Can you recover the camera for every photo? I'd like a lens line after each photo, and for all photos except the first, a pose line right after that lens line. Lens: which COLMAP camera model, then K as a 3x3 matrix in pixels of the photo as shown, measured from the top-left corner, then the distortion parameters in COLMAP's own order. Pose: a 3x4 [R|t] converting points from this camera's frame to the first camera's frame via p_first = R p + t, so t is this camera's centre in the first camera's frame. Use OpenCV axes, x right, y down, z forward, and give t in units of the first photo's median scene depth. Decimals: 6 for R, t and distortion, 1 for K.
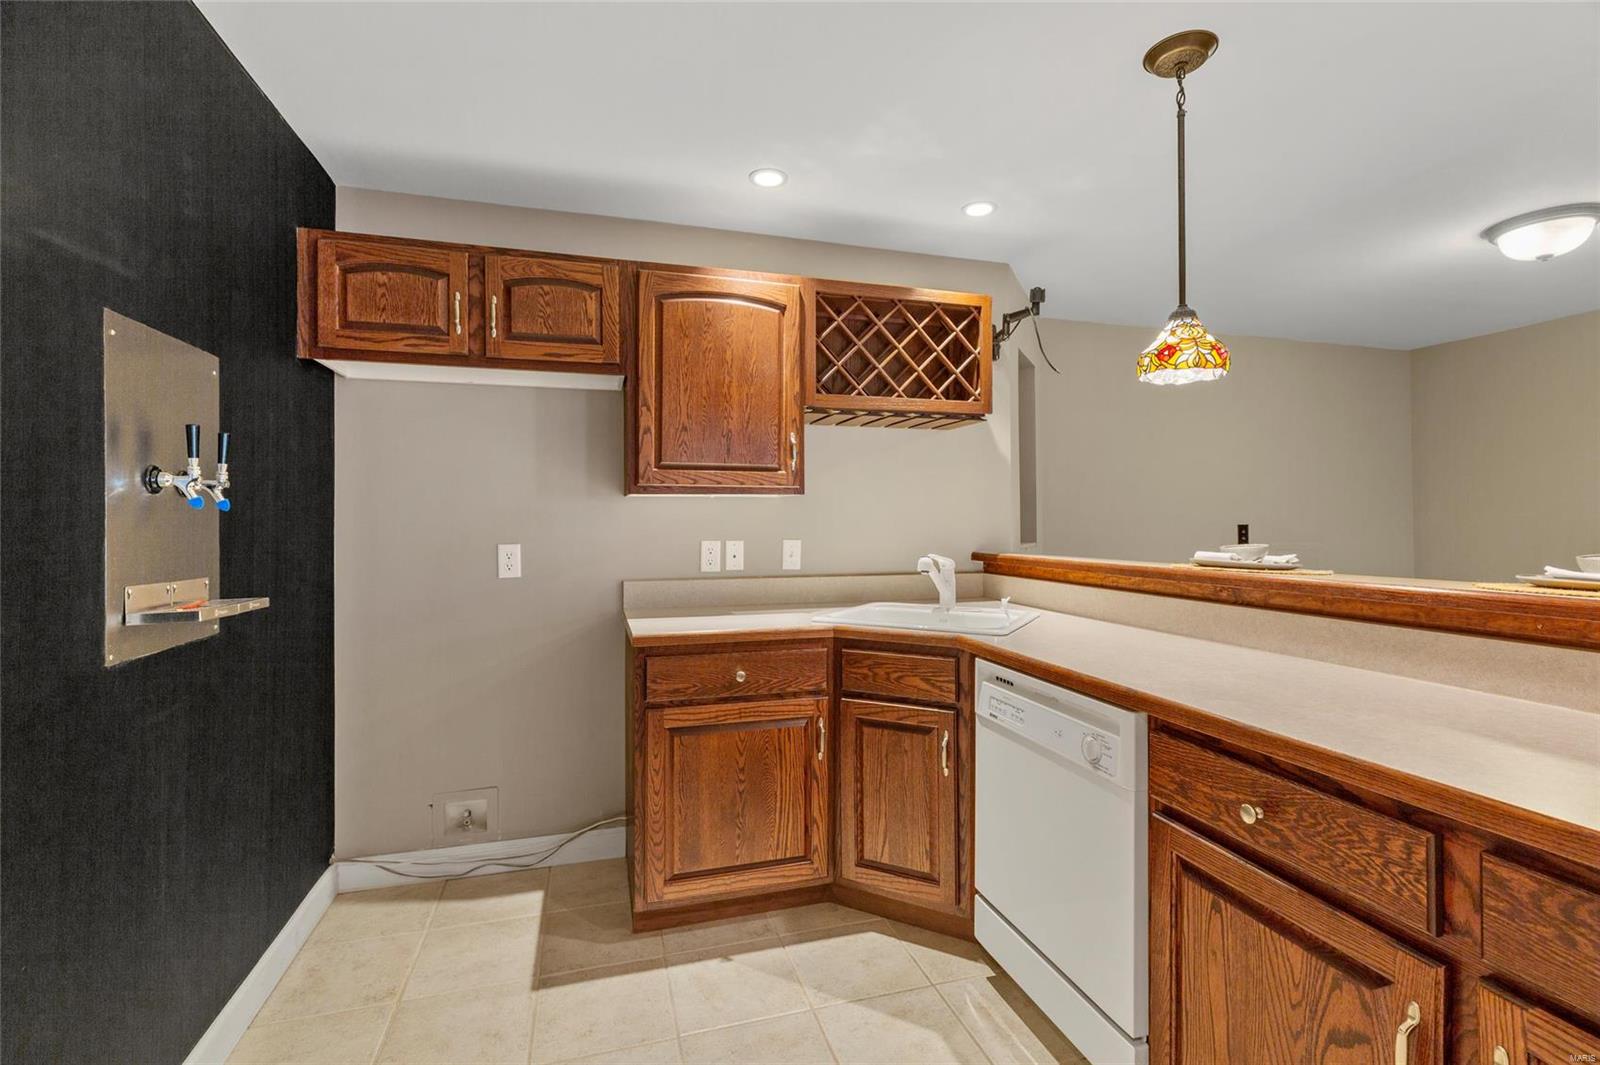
lens RADIAL K [[720.4, 0, 806.6], [0, 720.4, 527.5], [0, 0, 1]] dist [0.000942, 0.001012]
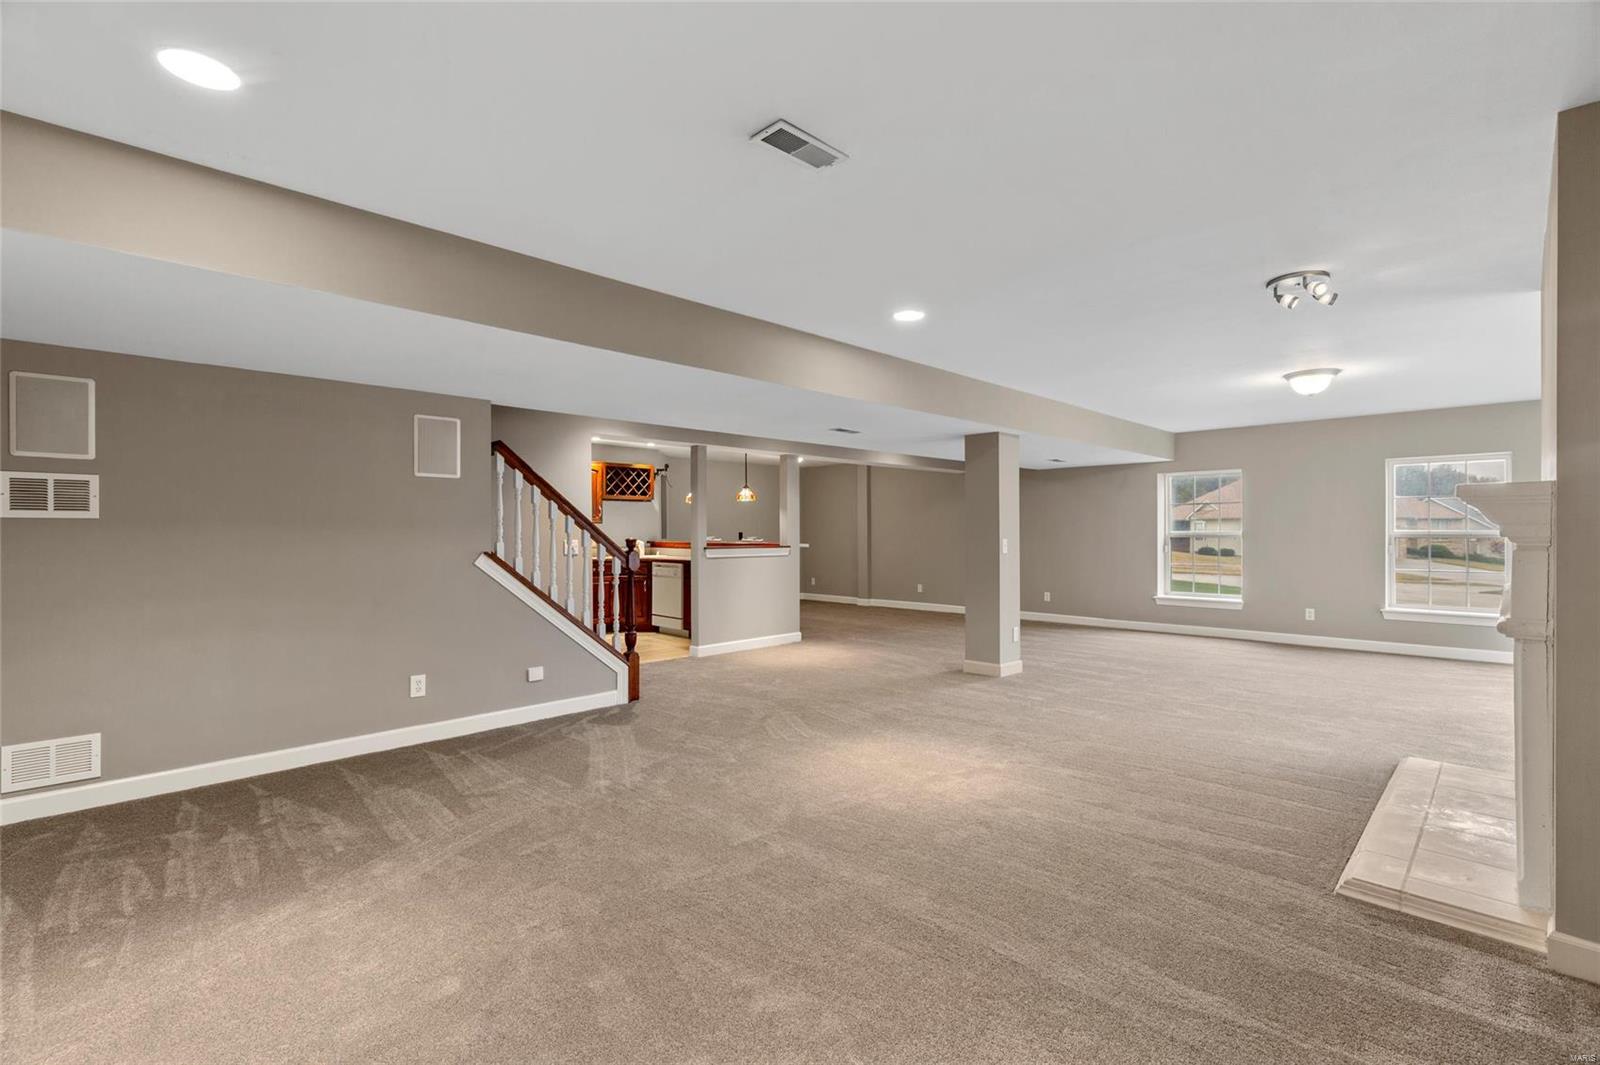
lens RADIAL K [[720.4, 0, 792.9], [0, 720.4, 534.8], [0, 0, 1]] dist [0.000942, 0.001012]
pose [[0.887030, 0.008782, 0.461628, -0.750504], [-0.012453, 0.999910, 0.004908, -0.018130], [-0.461544, -0.010102, 0.887060, -2.392732]]
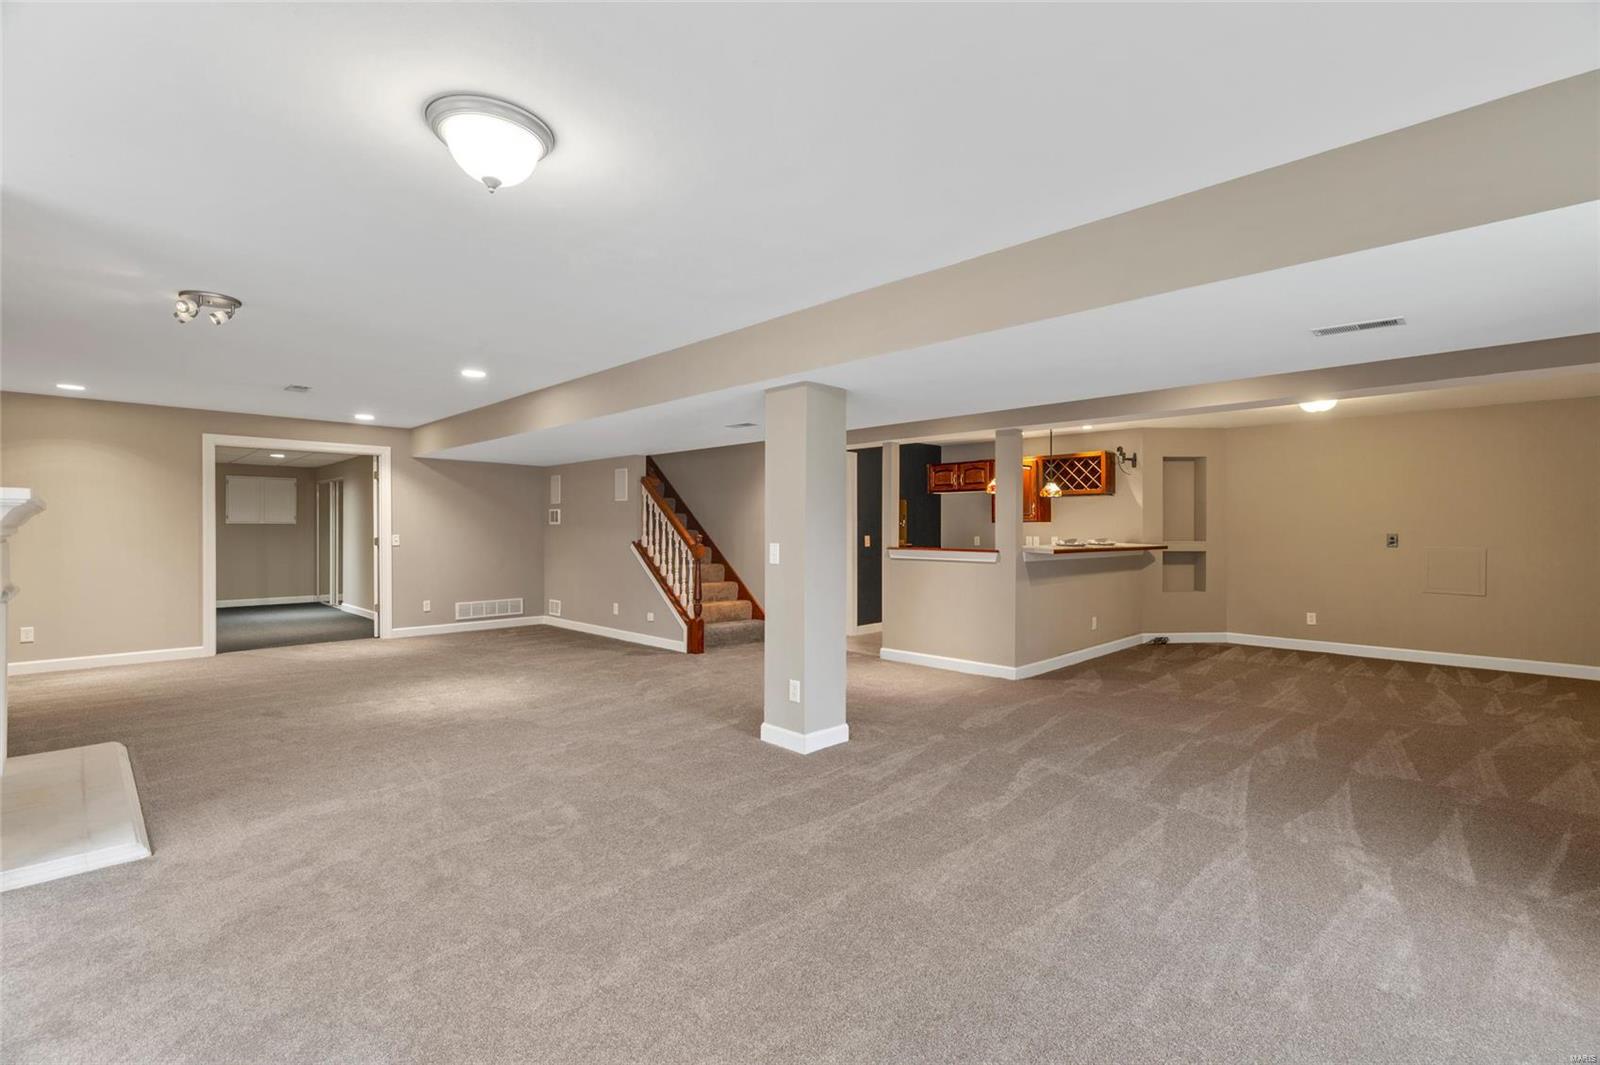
lens RADIAL K [[720.4, 0, 801.8], [0, 720.4, 533.8], [0, 0, 1]] dist [0.000942, 0.001012]
pose [[0.481876, 0.014671, -0.876116, 2.207773], [-0.003043, 0.999882, 0.015070, -0.037416], [0.876234, -0.004596, 0.481864, -1.429509]]
